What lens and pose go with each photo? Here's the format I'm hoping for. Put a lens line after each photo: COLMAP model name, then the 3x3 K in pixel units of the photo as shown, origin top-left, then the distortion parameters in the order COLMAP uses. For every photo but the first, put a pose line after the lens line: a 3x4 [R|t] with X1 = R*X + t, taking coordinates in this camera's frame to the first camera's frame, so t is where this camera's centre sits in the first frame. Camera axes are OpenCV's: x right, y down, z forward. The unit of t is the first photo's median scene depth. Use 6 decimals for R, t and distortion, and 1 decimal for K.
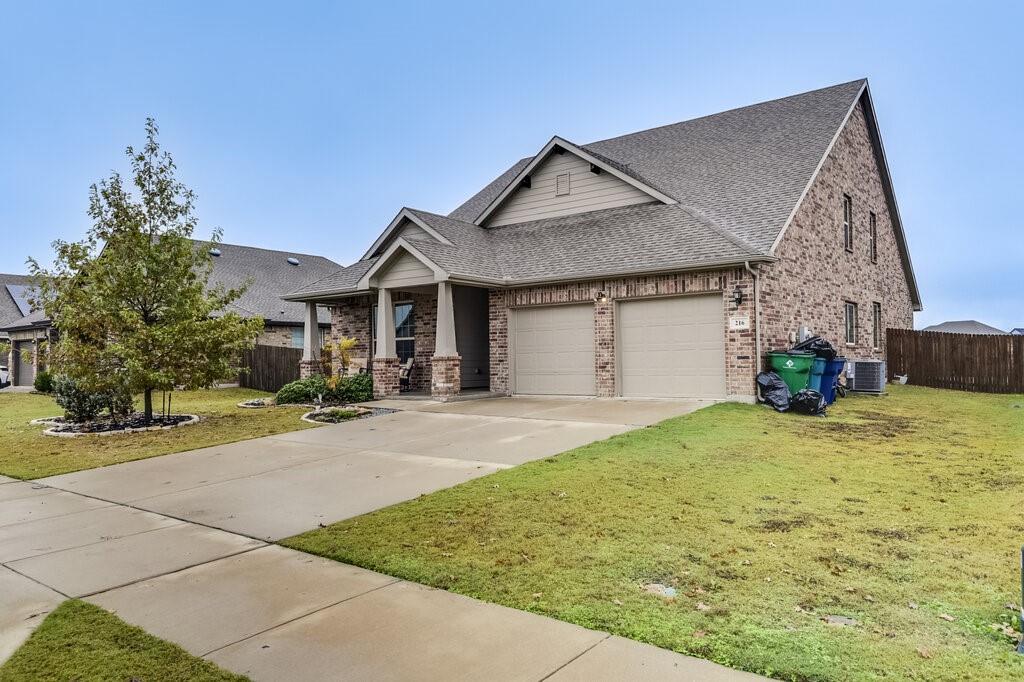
lens RADIAL K [[708.4, 0, 512.0], [0, 708.4, 341.0], [0, 0, 1]] dist [0.001807, 0.000285]
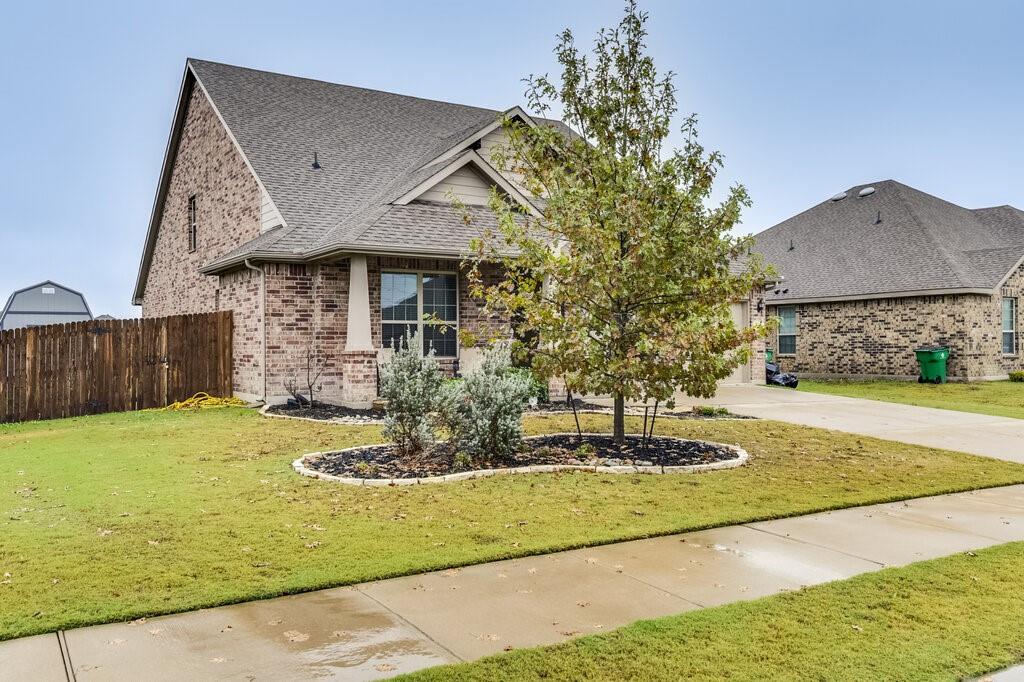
lens RADIAL K [[846.1, 0, 512.0], [0, 846.1, 341.0], [0, 0, 1]] dist [-0.000023, -0.000218]
pose [[0.342269, 0.020626, 0.939376, -1.189173], [-0.026134, 0.999581, -0.012426, 0.031291], [-0.939239, -0.020296, 0.342665, 0.785998]]
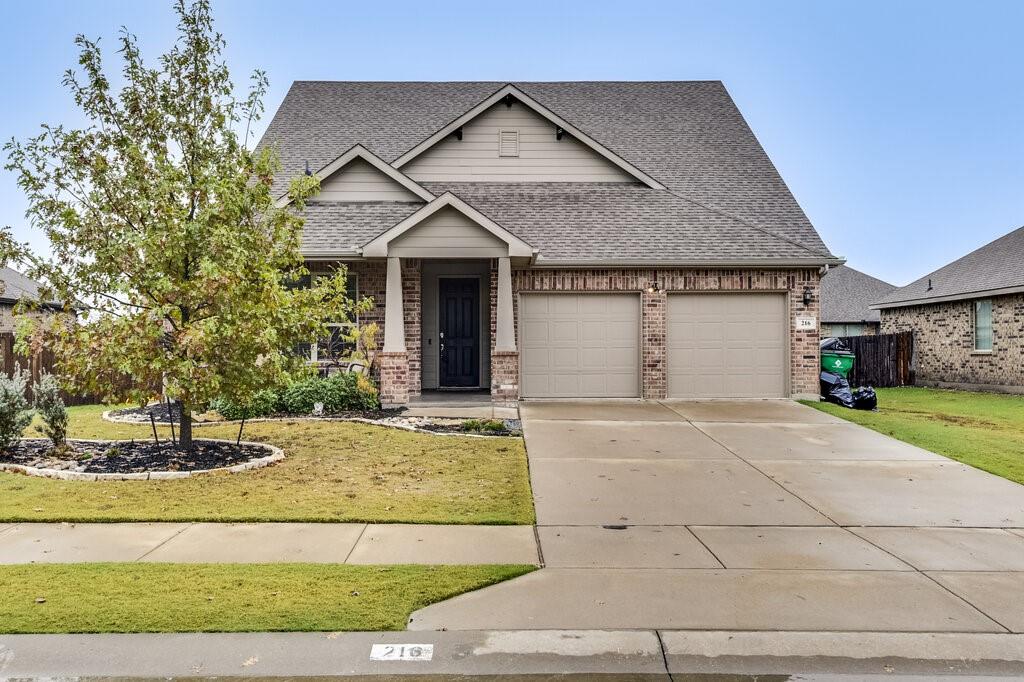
lens RADIAL K [[931.2, 0, 512.0], [0, 931.2, 341.0], [0, 0, 1]] dist [0.032738, -0.001212]
pose [[0.785344, 0.021453, 0.618688, -0.748366], [-0.027497, 0.999622, 0.000242, 0.010263], [-0.618449, -0.017202, 0.785637, 0.178958]]
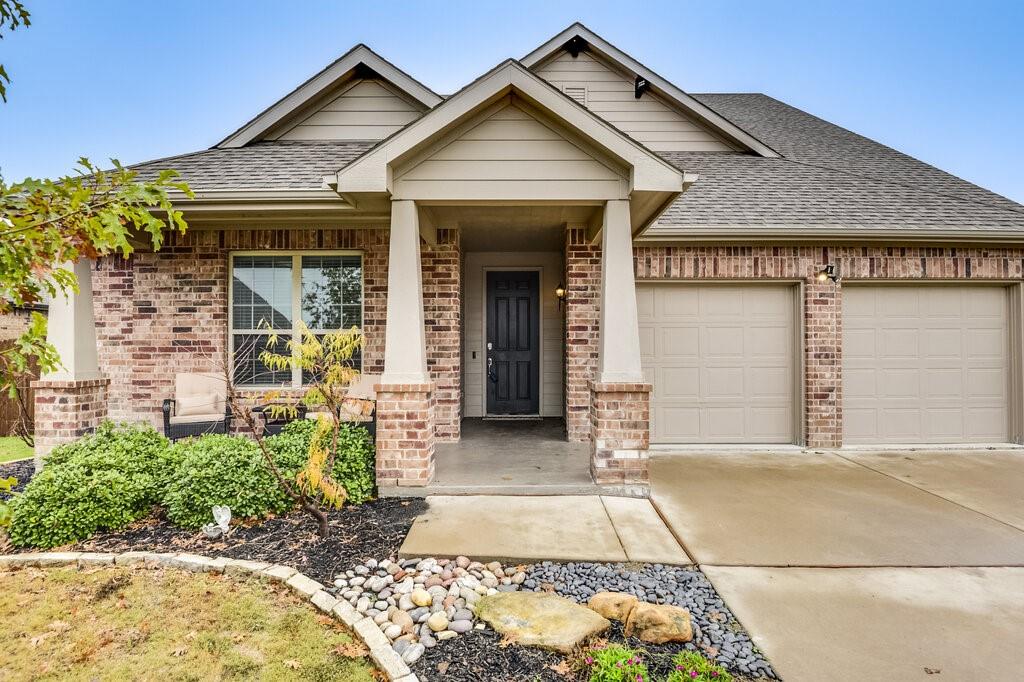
lens RADIAL K [[545.8, 0, 512.0], [0, 545.8, 341.0], [0, 0, 1]] dist [-0.000522, -0.028454]
pose [[0.797474, 0.026161, 0.602787, -0.341507], [-0.028775, 0.999572, -0.005312, 0.001658], [-0.602667, -0.013109, 0.797885, 0.800195]]
